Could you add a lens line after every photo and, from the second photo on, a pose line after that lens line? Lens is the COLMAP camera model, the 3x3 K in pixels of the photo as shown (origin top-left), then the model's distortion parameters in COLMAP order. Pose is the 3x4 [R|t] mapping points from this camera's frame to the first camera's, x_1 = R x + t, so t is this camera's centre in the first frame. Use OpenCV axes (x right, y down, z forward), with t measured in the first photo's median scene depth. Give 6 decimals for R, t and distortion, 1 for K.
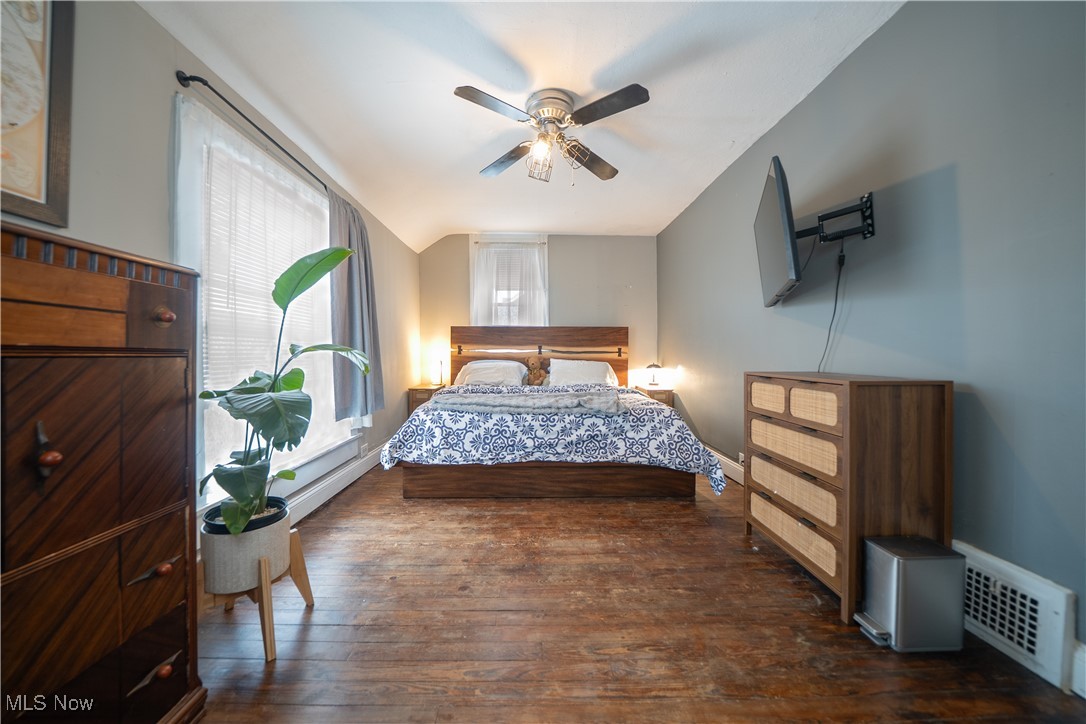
lens RADIAL K [[387.5, 0, 540.0], [0, 387.5, 351.6], [0, 0, 1]] dist [-0.021996, -0.000090]
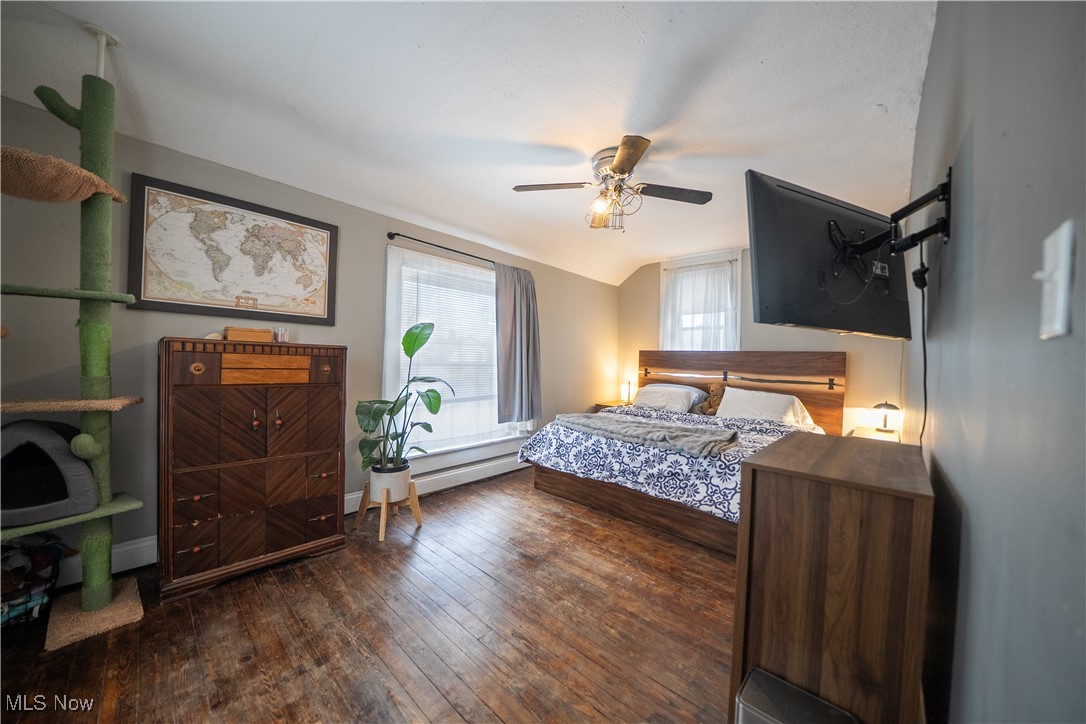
lens RADIAL K [[378.3, 0, 546.0], [0, 378.3, 365.1], [0, 0, 1]] dist [-0.020050, 0.000111]
pose [[0.725144, 0.030432, -0.687925, 0.557095], [-0.024205, 0.999532, 0.018702, -0.067052], [0.688172, 0.003090, 0.725541, 0.084181]]
